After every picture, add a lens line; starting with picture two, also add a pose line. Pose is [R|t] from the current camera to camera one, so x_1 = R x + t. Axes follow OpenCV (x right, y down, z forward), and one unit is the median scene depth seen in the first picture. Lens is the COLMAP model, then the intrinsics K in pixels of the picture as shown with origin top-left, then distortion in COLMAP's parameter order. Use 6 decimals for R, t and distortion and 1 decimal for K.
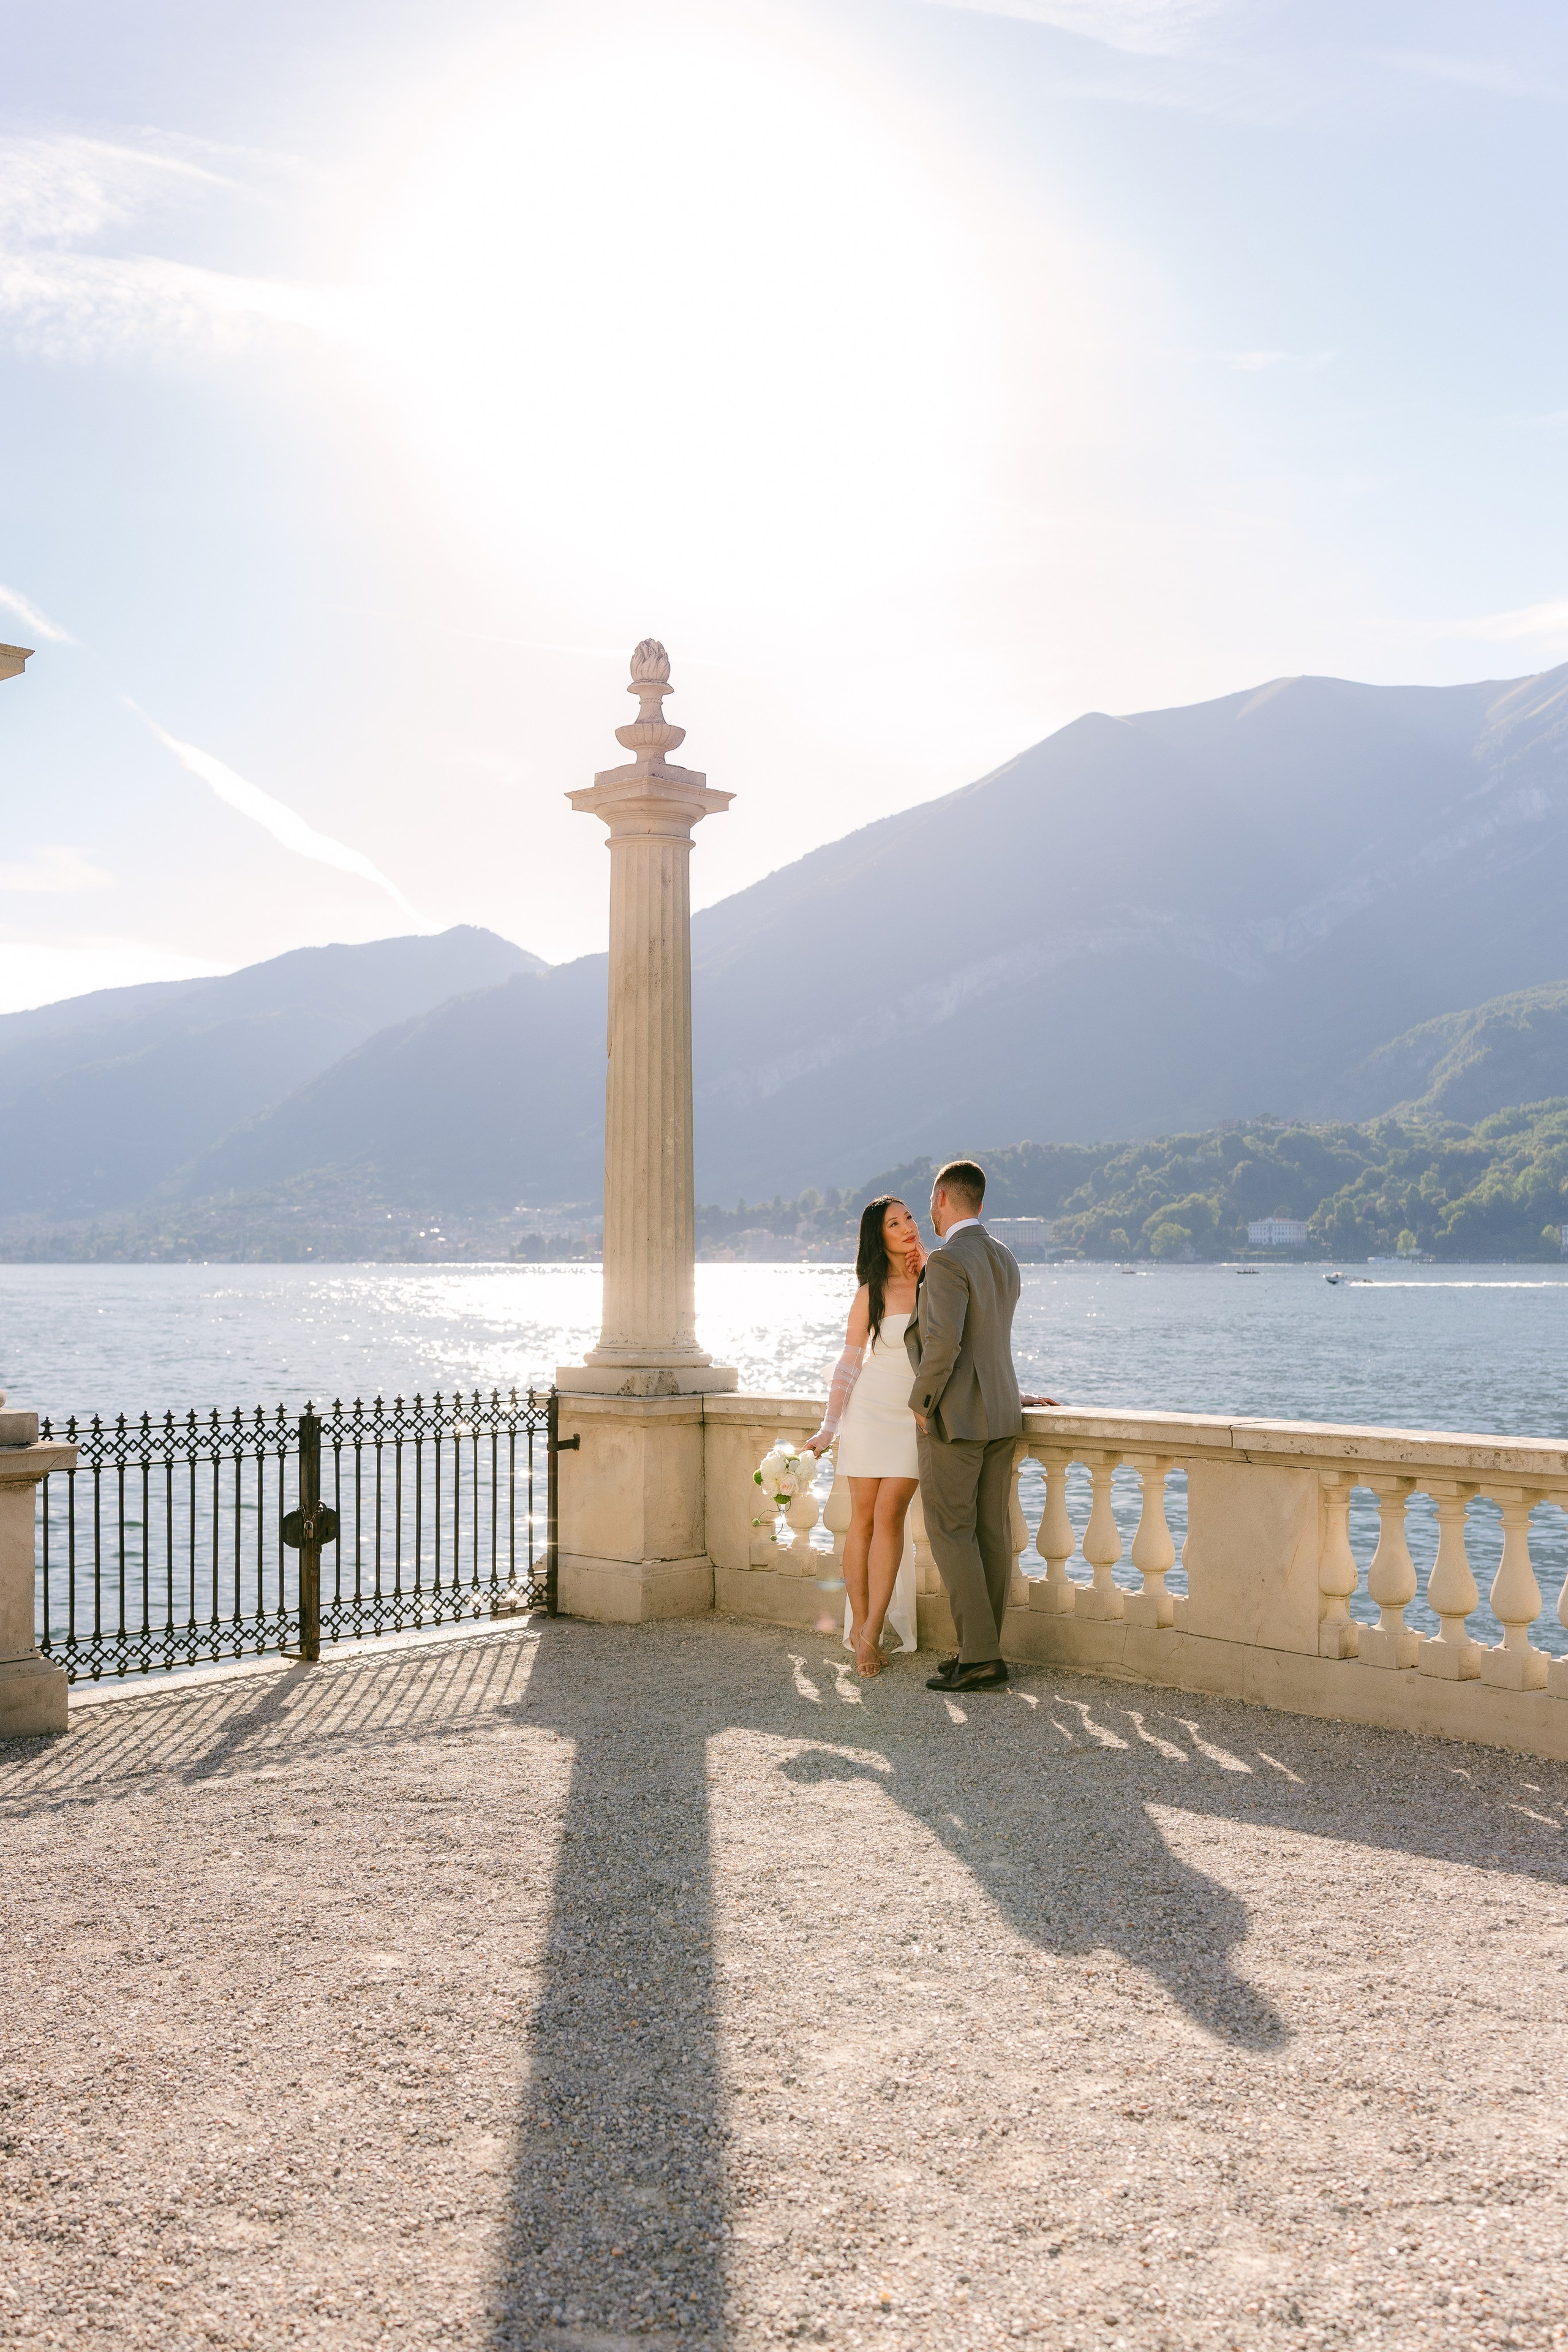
lens RADIAL K [[2224.1, 0, 788.5], [0, 2224.1, 1176.0], [0, 0, 1]] dist [0.019268, -0.031980]
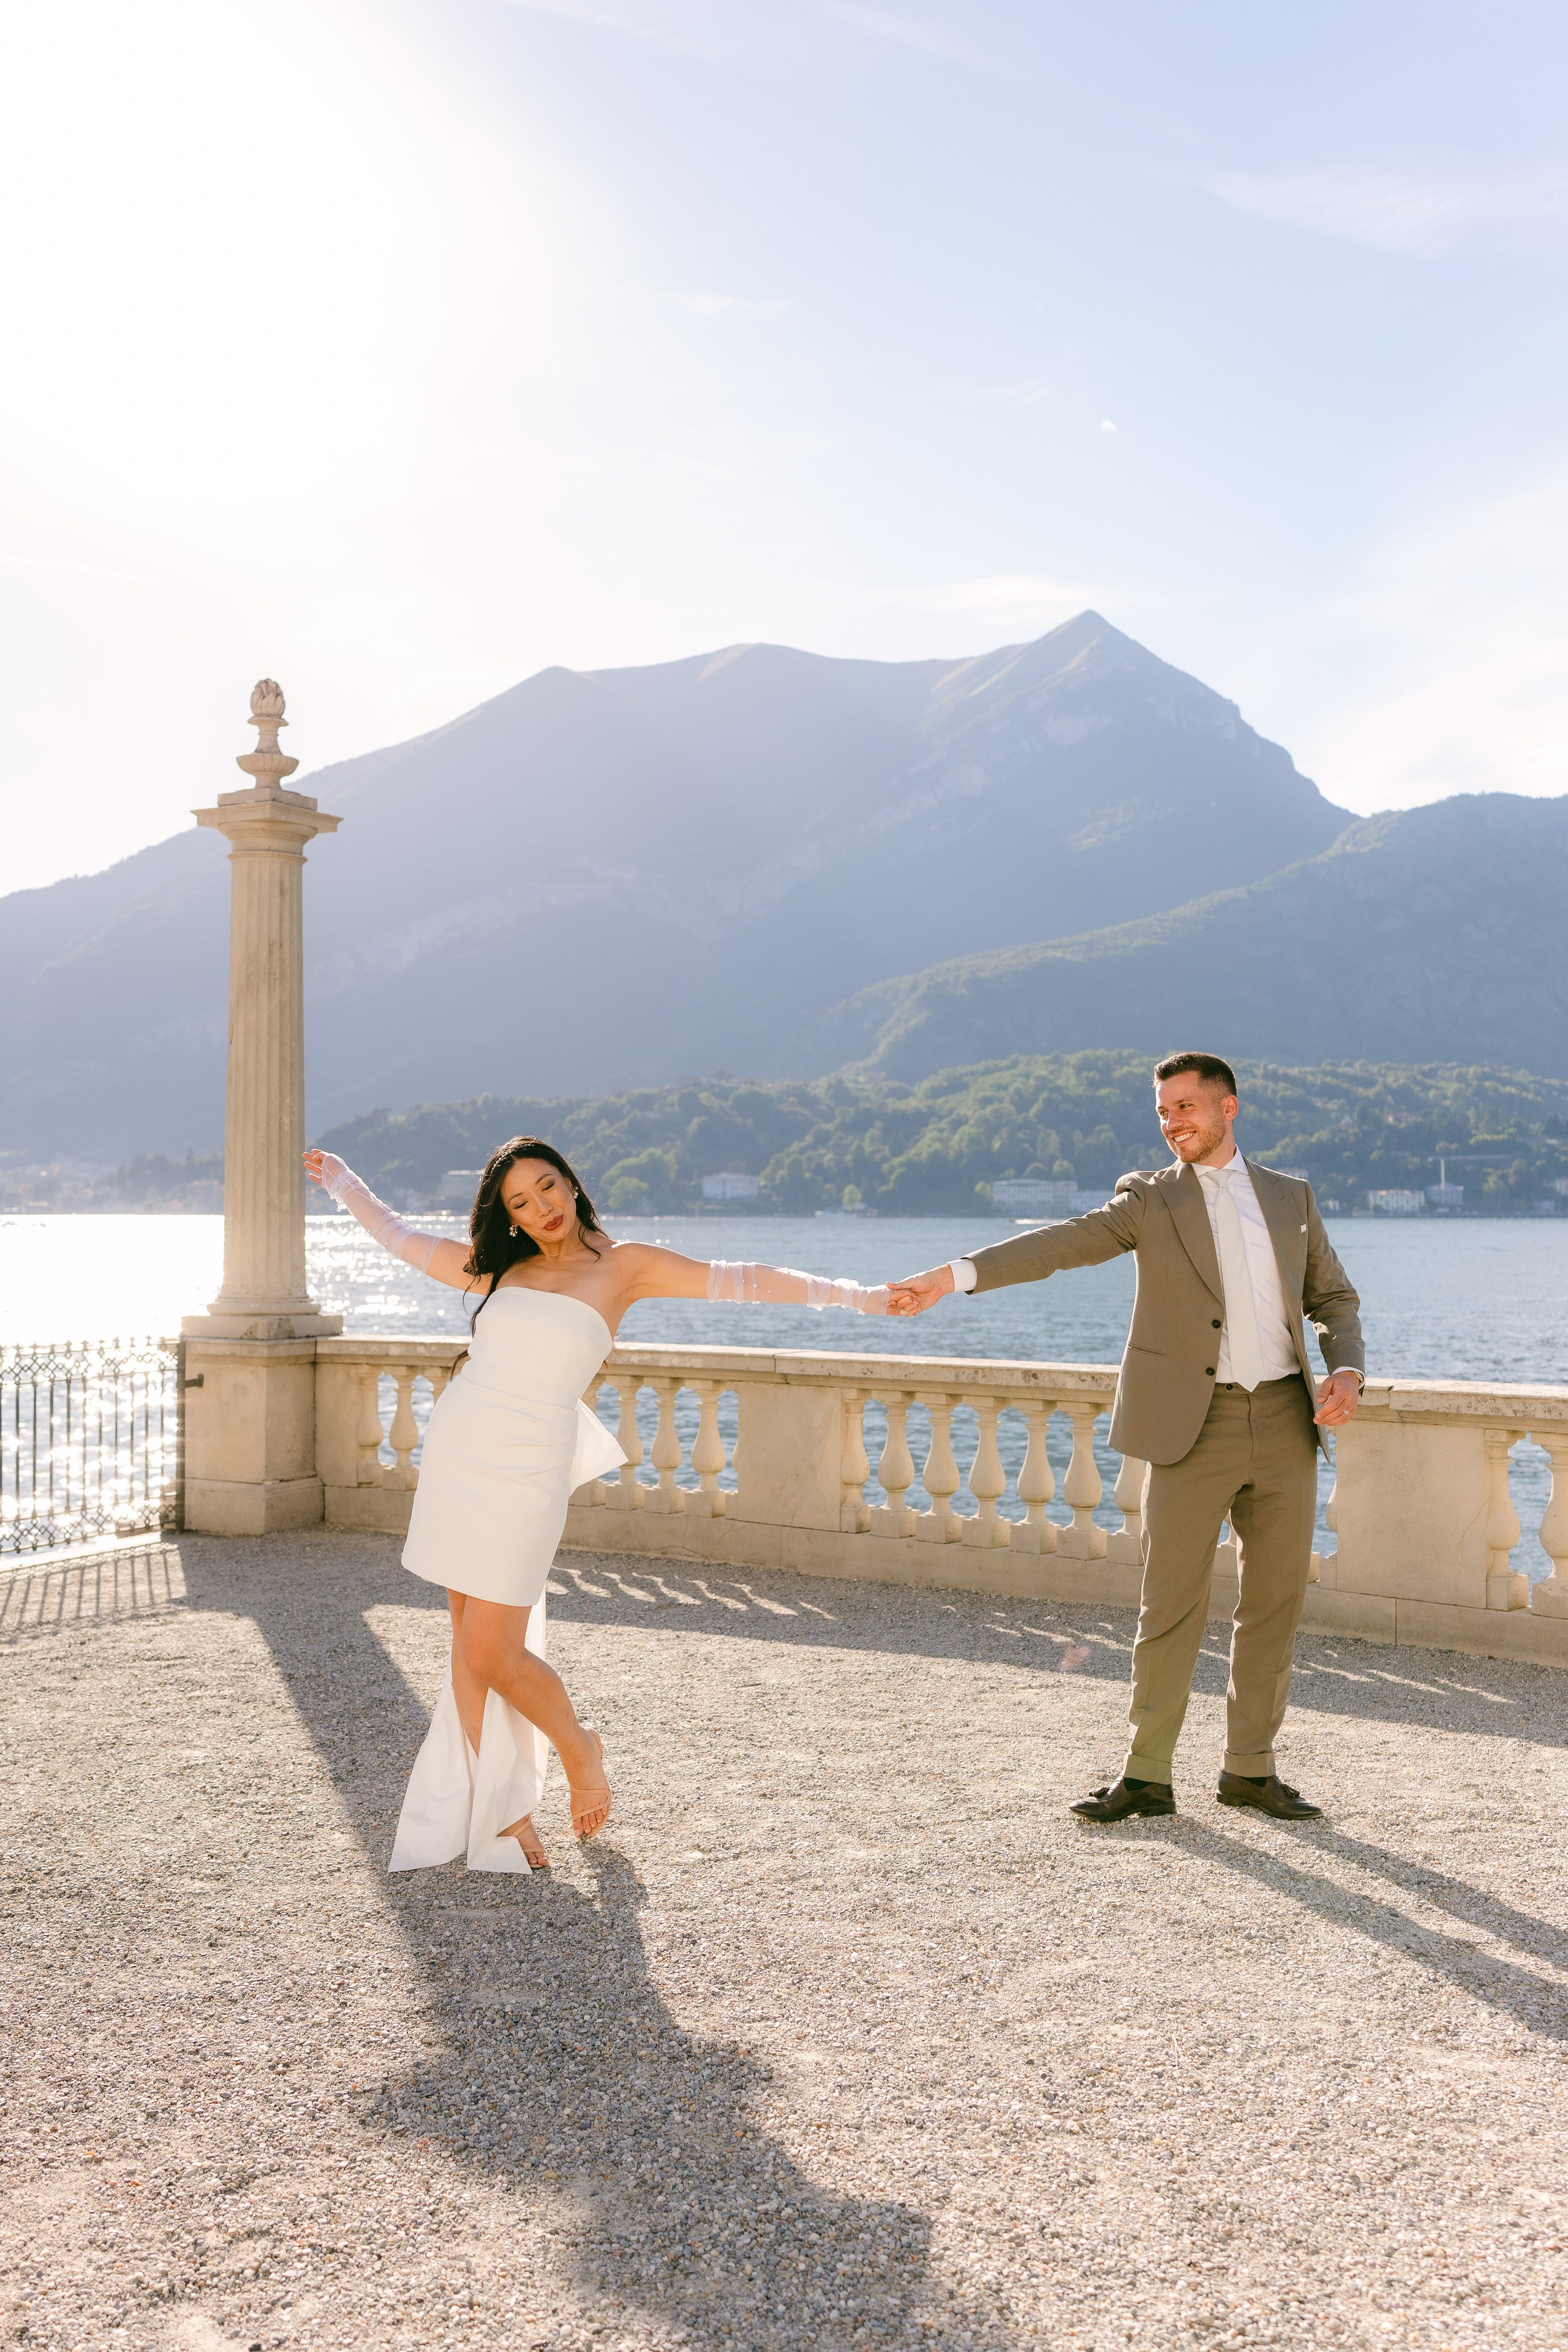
lens RADIAL K [[2224.1, 0, 788.5], [0, 2224.1, 1176.0], [0, 0, 1]] dist [0.019268, -0.031980]
pose [[0.970755, 0.006699, 0.239978, -0.077458], [-0.011739, 0.999739, 0.019576, -0.011803], [-0.239784, -0.021820, 0.970581, -0.182781]]
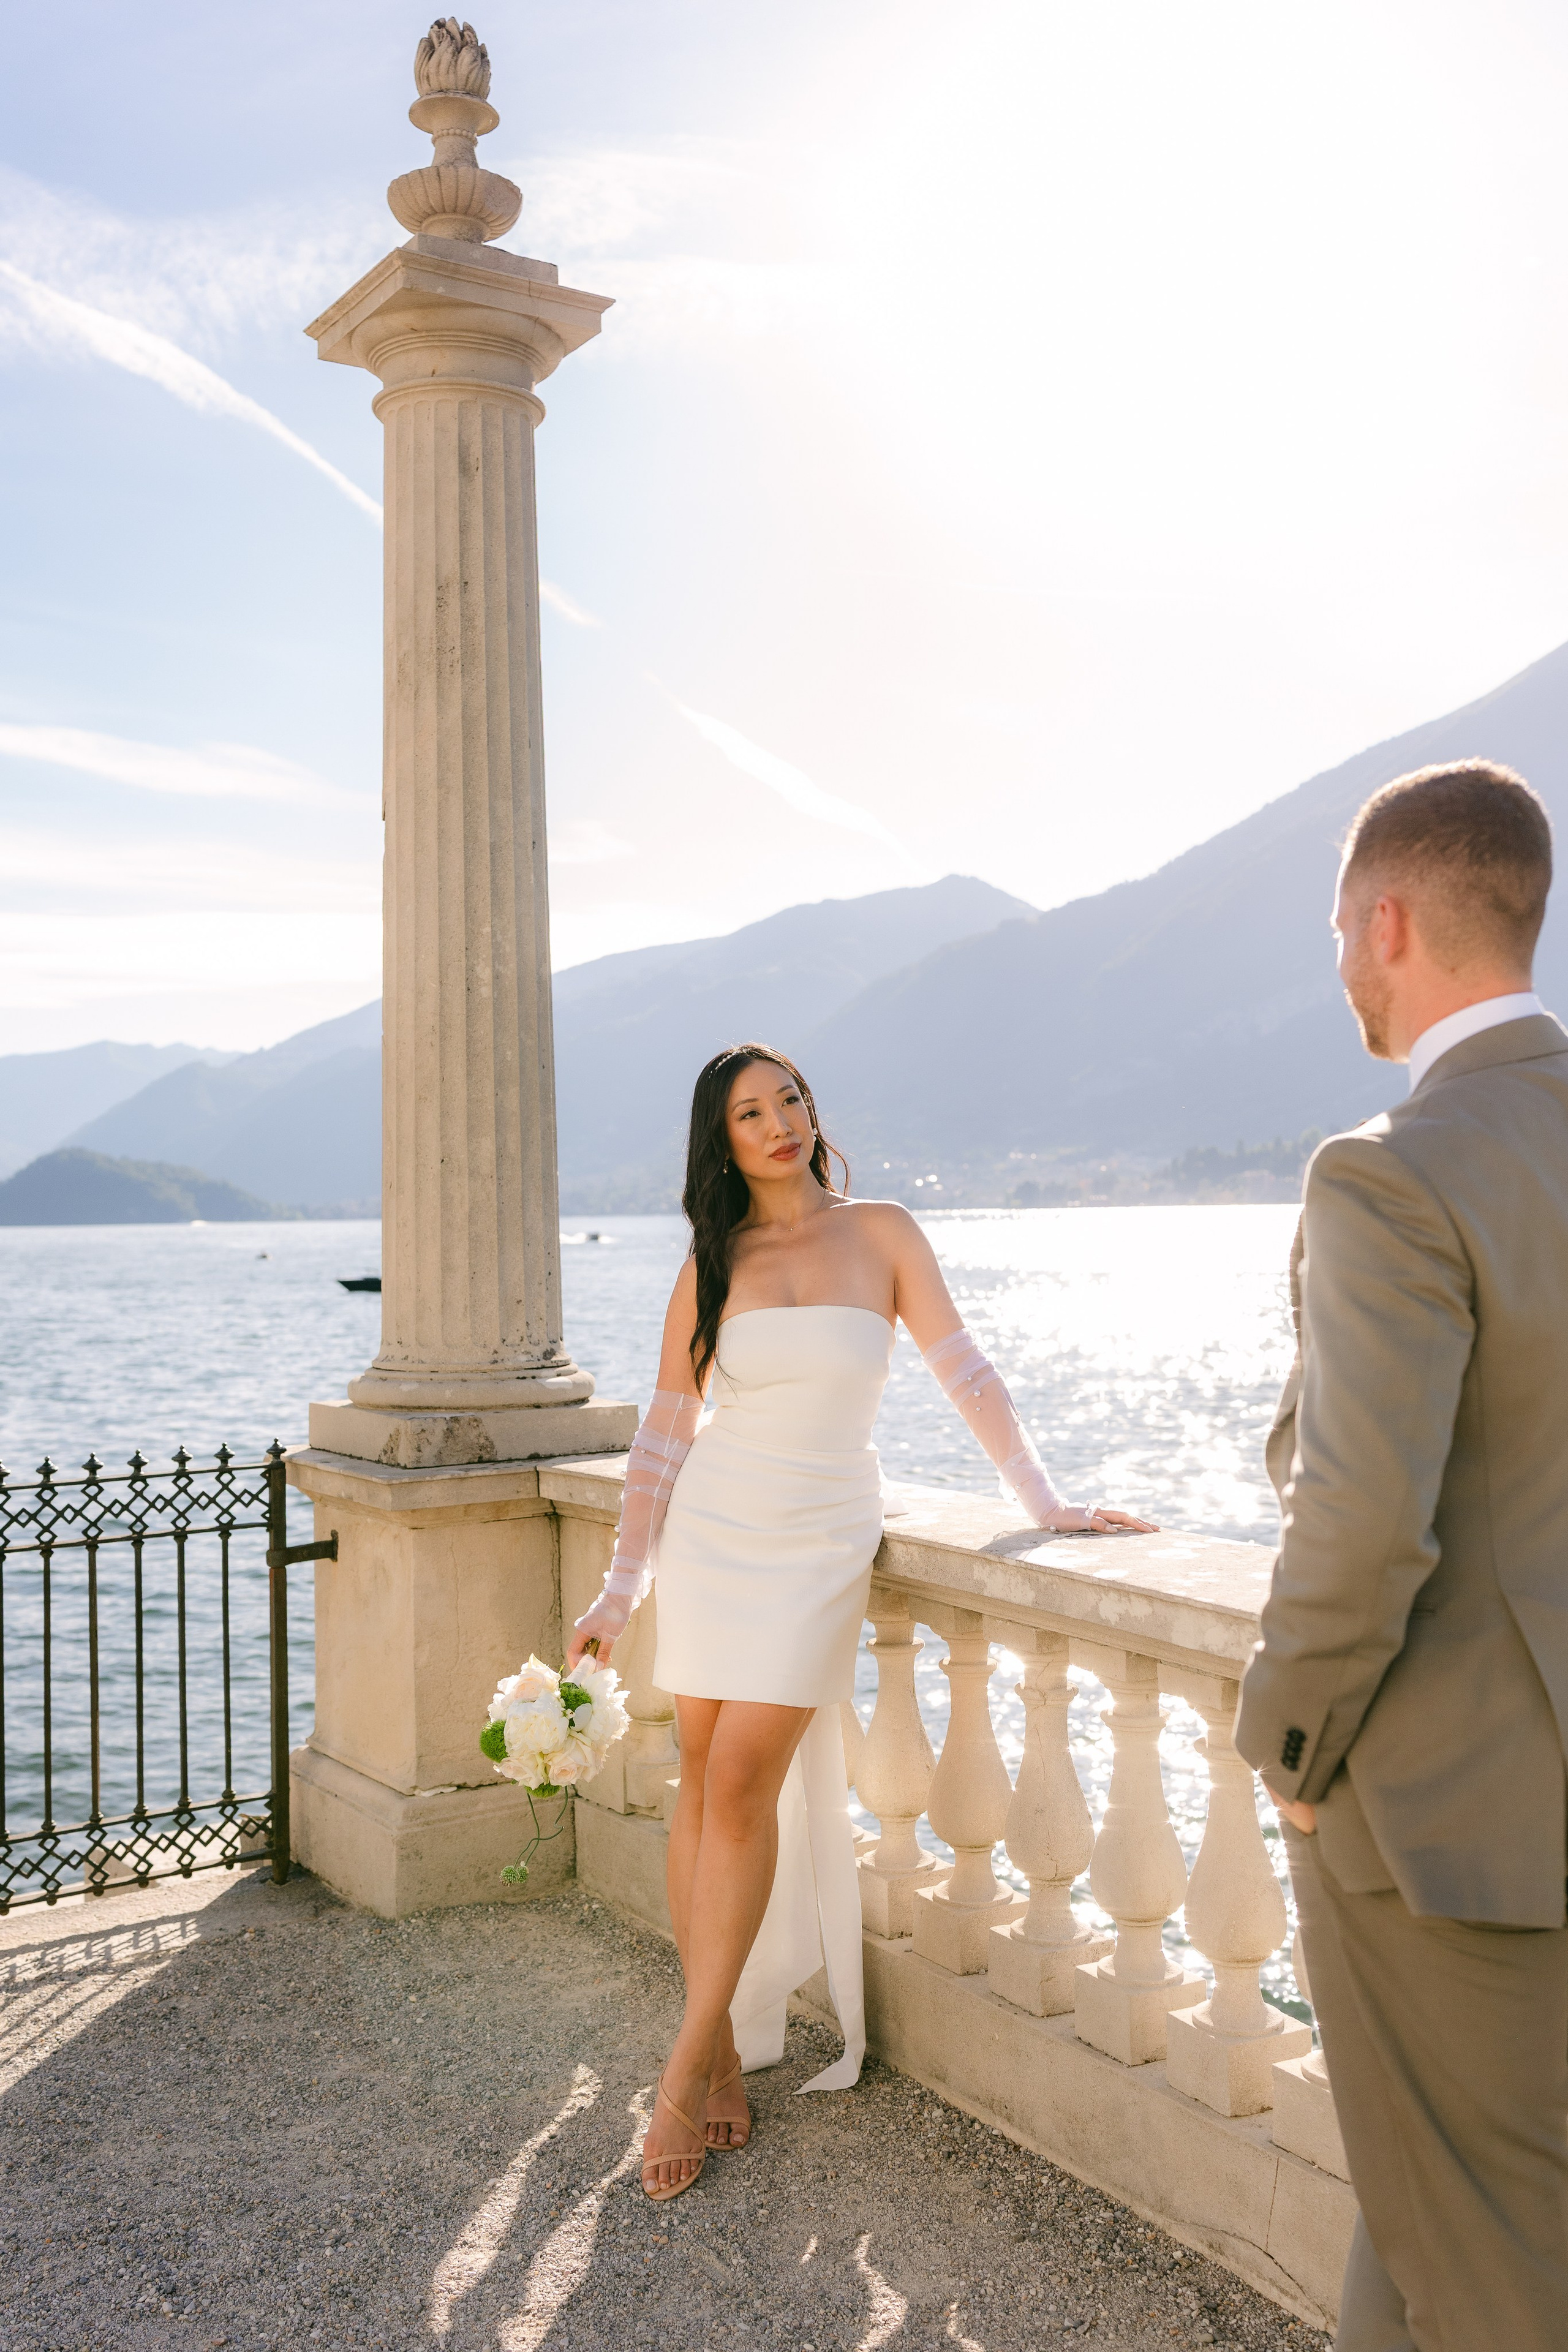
lens RADIAL K [[2219.7, 0, 784.0], [0, 2219.7, 1176.0], [0, 0, 1]] dist [0.007991, -0.020721]
pose [[0.974548, -0.018413, -0.223422, 0.129439], [0.023796, 0.999487, 0.021424, 0.022671], [0.222913, -0.026195, 0.974486, 0.511605]]
